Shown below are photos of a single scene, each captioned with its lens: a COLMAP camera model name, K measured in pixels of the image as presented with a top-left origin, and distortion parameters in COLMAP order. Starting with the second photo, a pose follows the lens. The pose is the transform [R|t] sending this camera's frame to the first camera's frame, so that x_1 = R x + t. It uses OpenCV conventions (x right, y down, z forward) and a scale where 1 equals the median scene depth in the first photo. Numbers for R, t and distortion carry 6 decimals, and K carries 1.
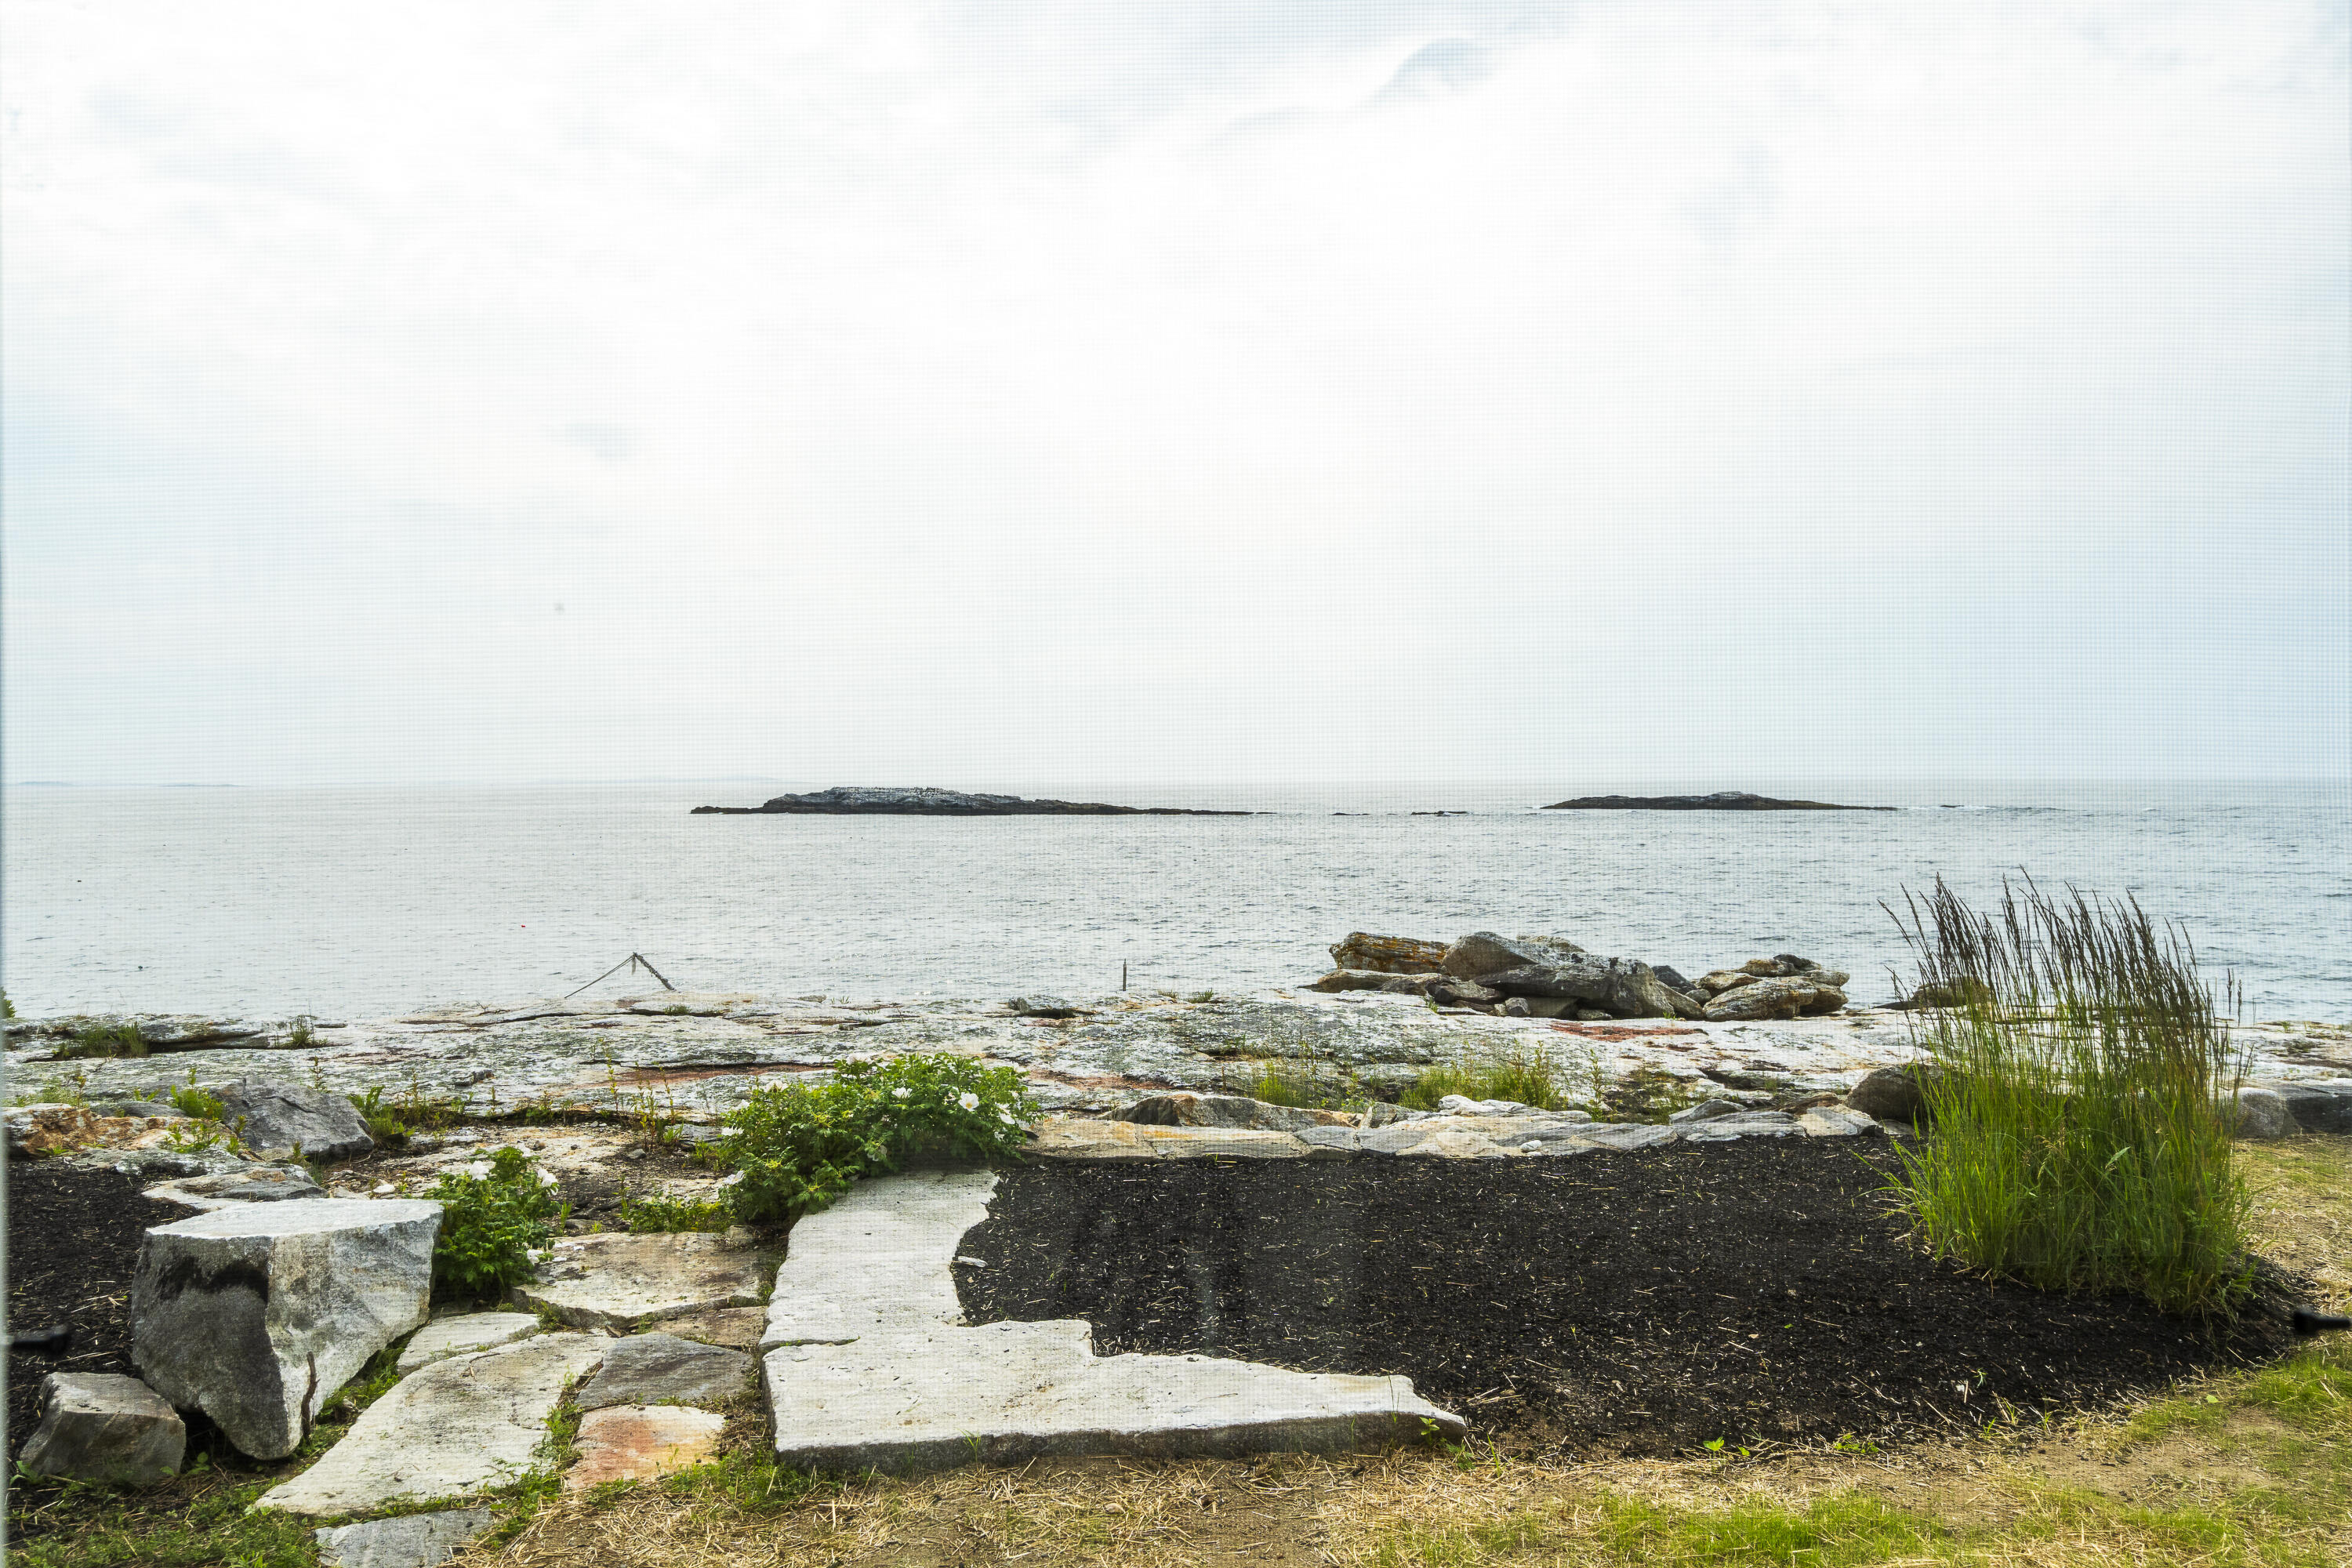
lens RADIAL K [[1669.4, 0, 1176.0], [0, 1669.4, 784.0], [0, 0, 1]] dist [0.011352, 0.007187]
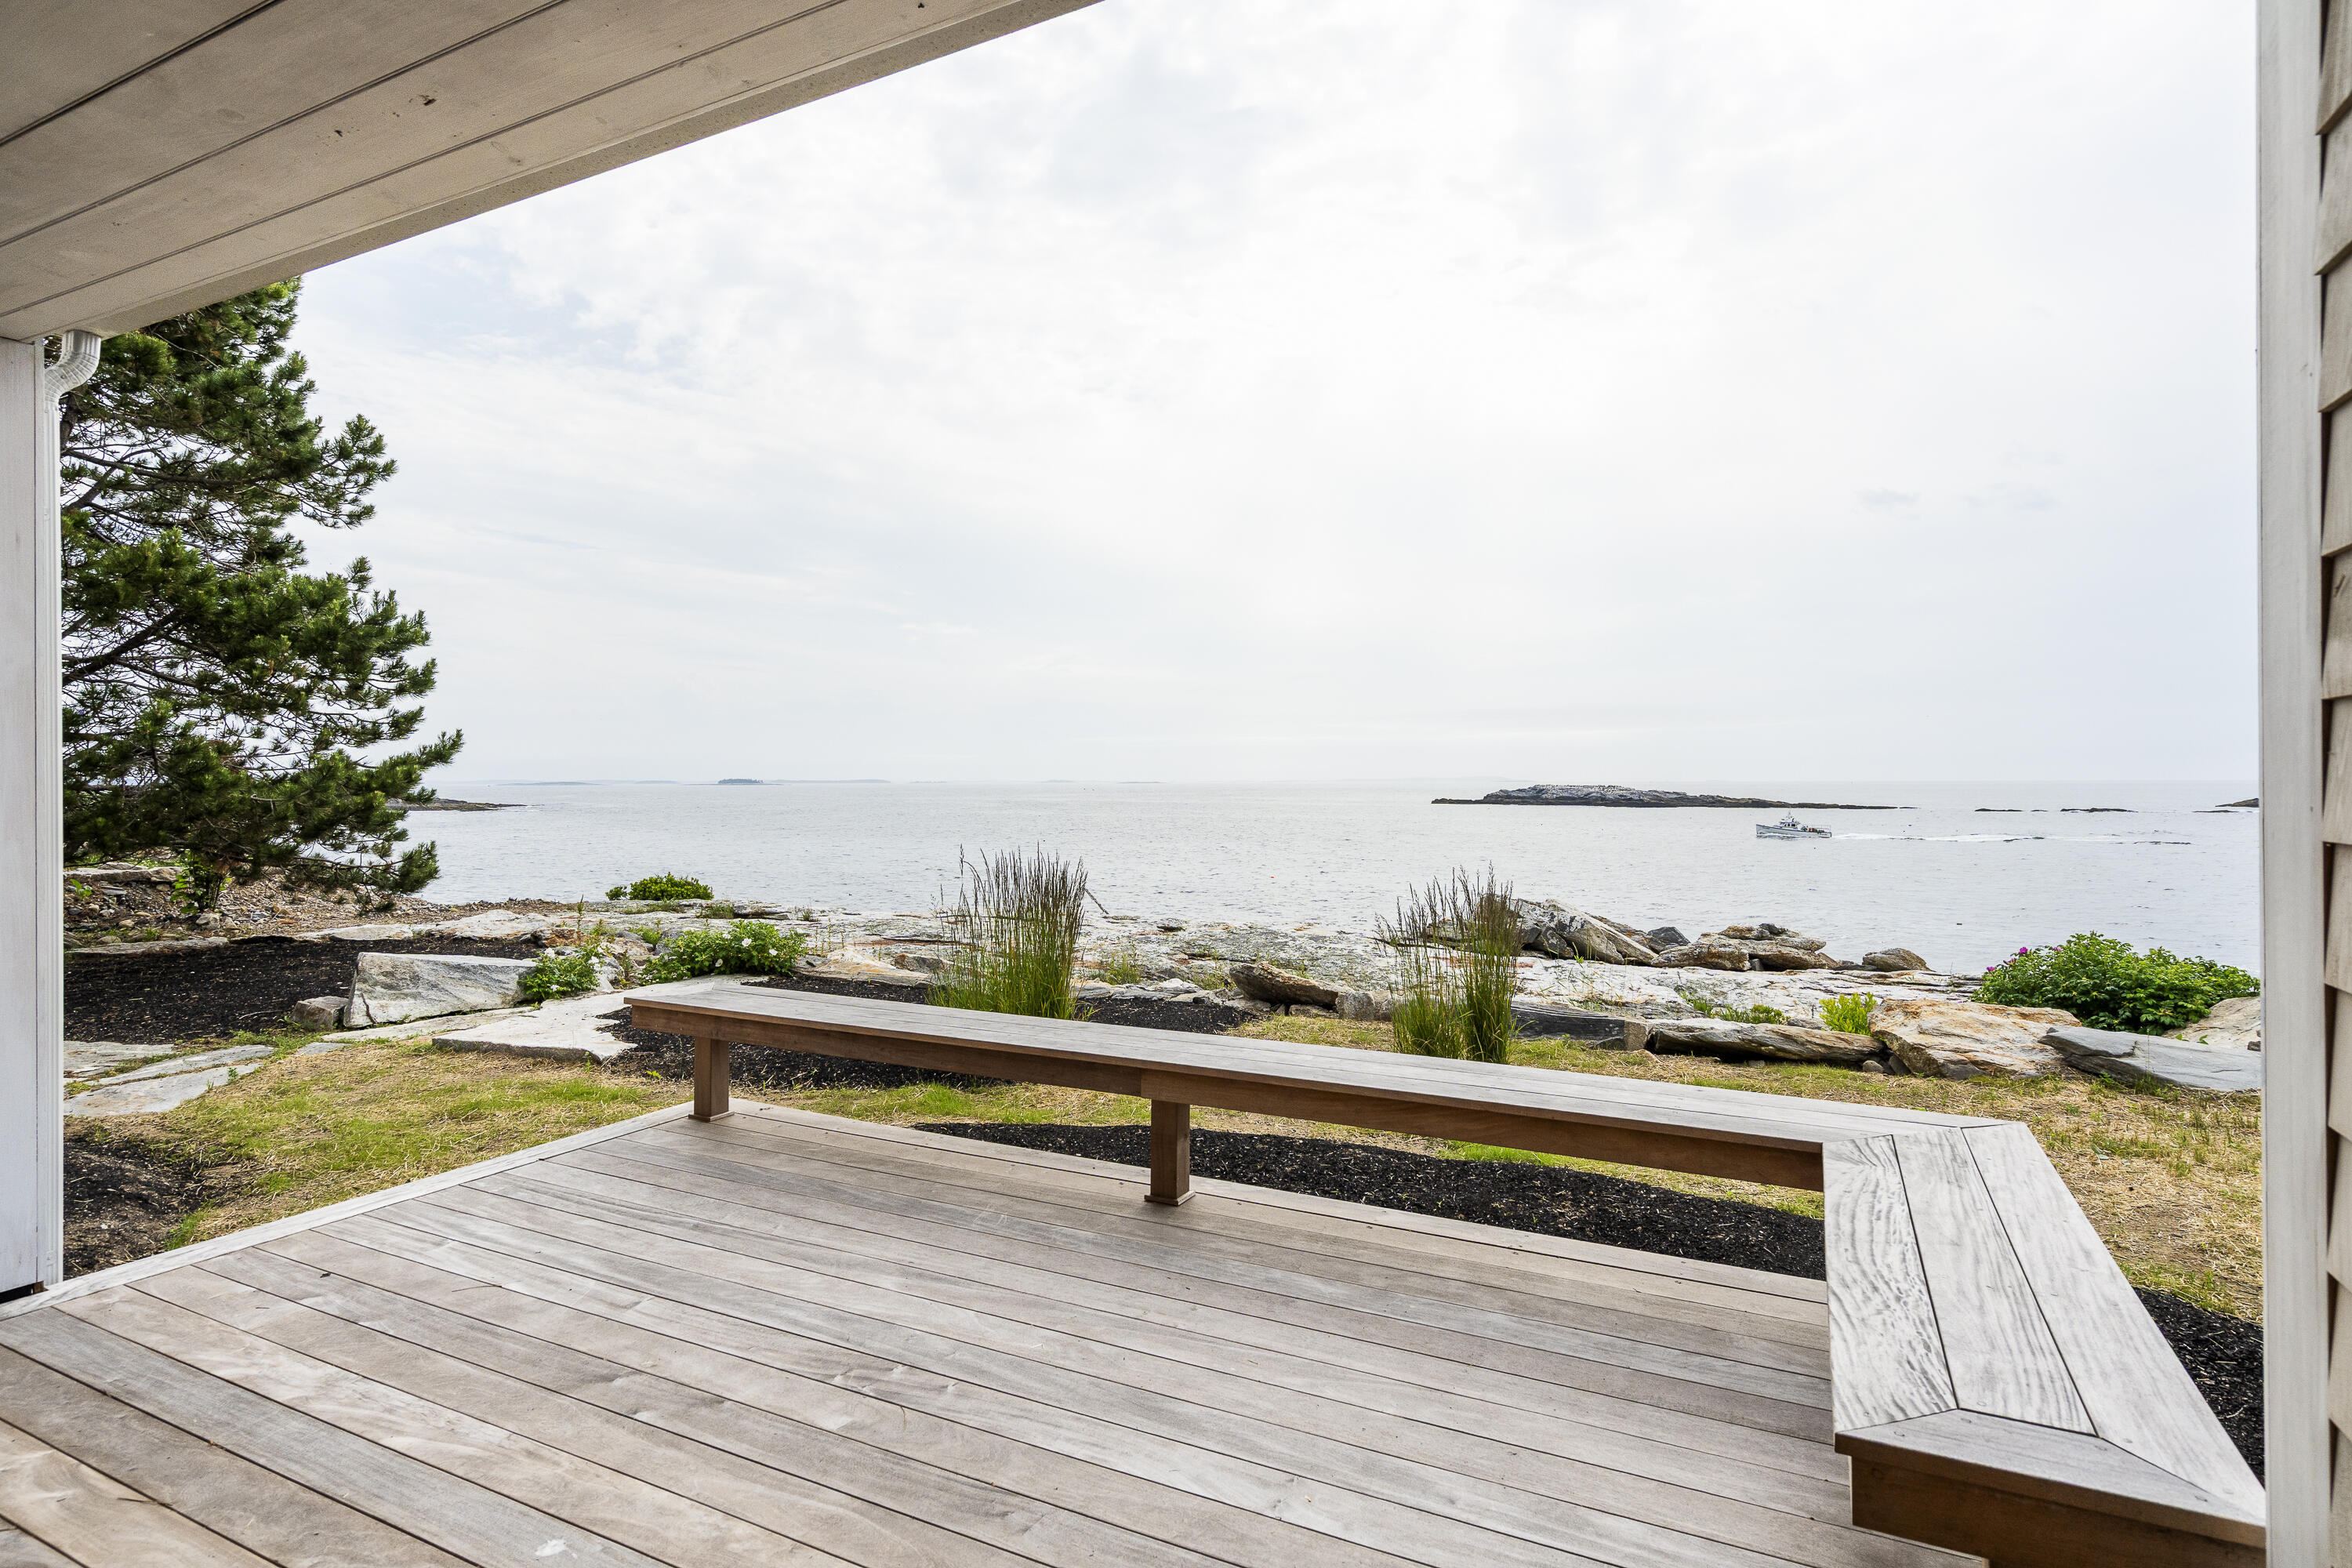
lens RADIAL K [[1225.3, 0, 1164.9], [0, 1225.3, 783.9], [0, 0, 1]] dist [0.005393, 0.001267]
pose [[0.876482, 0.002781, -0.481426, 0.561631], [-0.002056, 0.999996, 0.002032, -0.008091], [0.481430, -0.000791, 0.876484, -0.058915]]
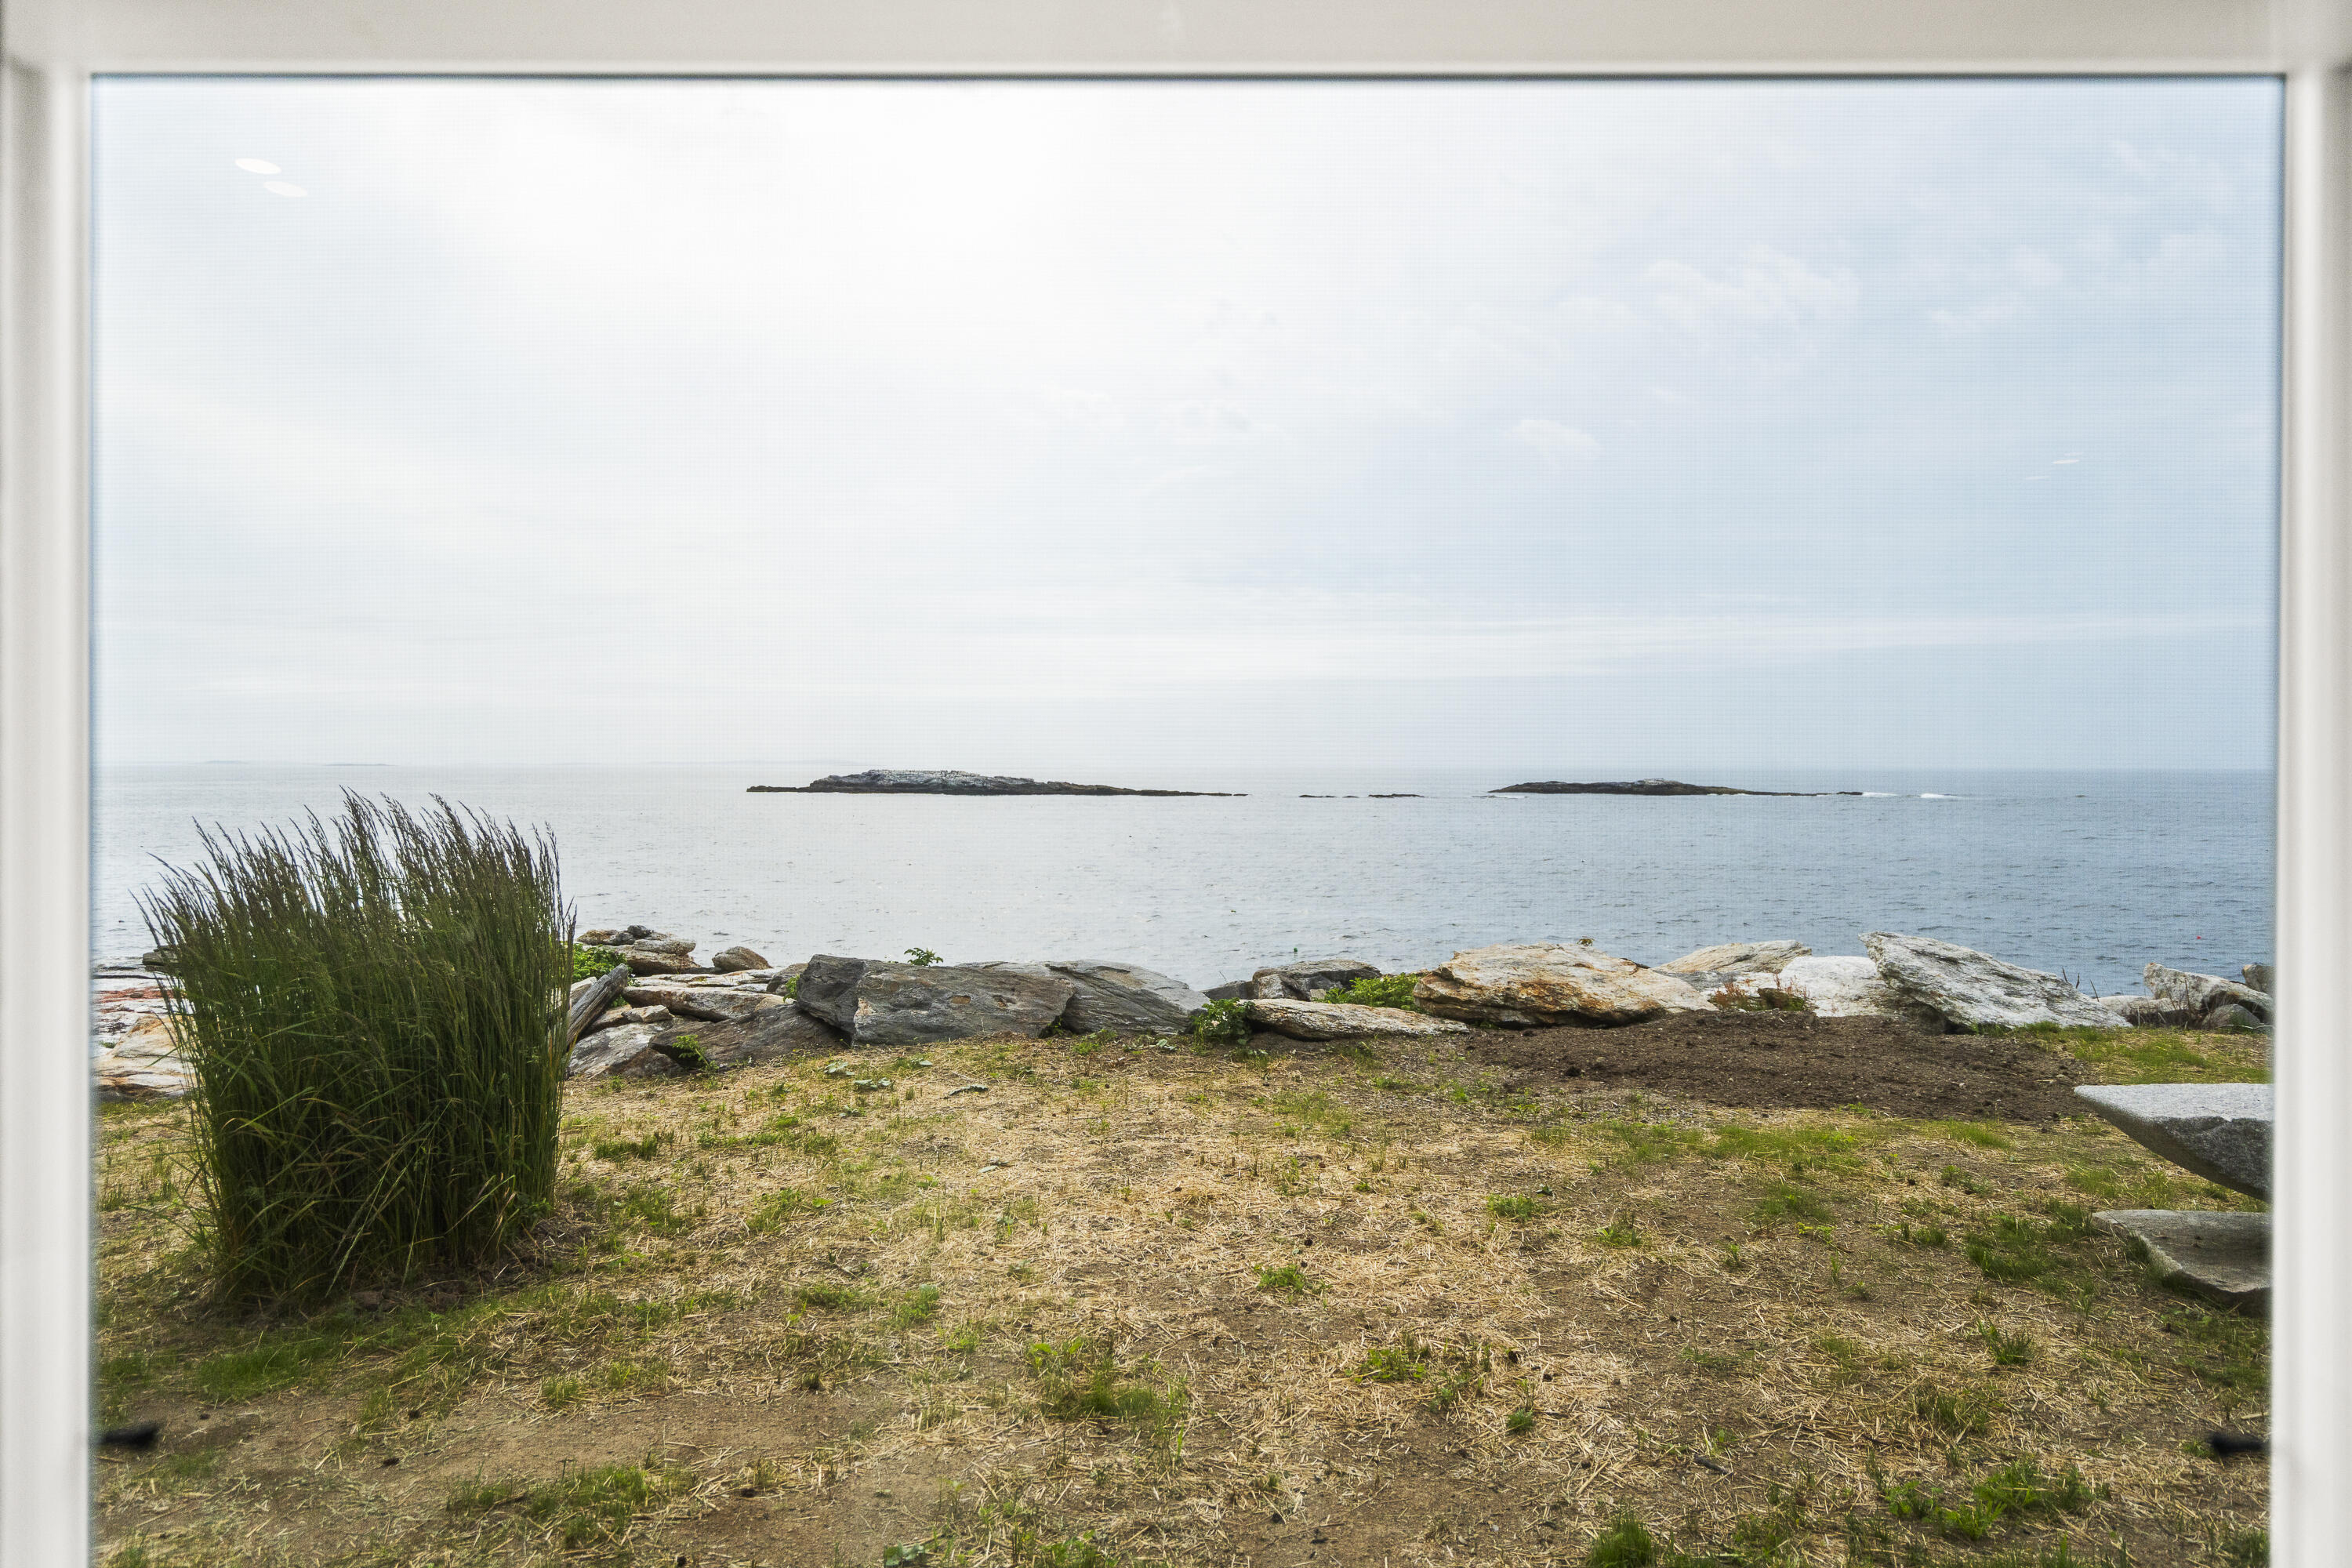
lens RADIAL K [[1475.9, 0, 1176.0], [0, 1475.9, 784.0], [0, 0, 1]] dist [0.001697, 0.000440]
pose [[0.999928, 0.006978, -0.009802, 0.994381], [-0.006876, 0.999923, 0.010352, -0.004795], [0.009874, -0.010284, 0.999898, 0.048151]]
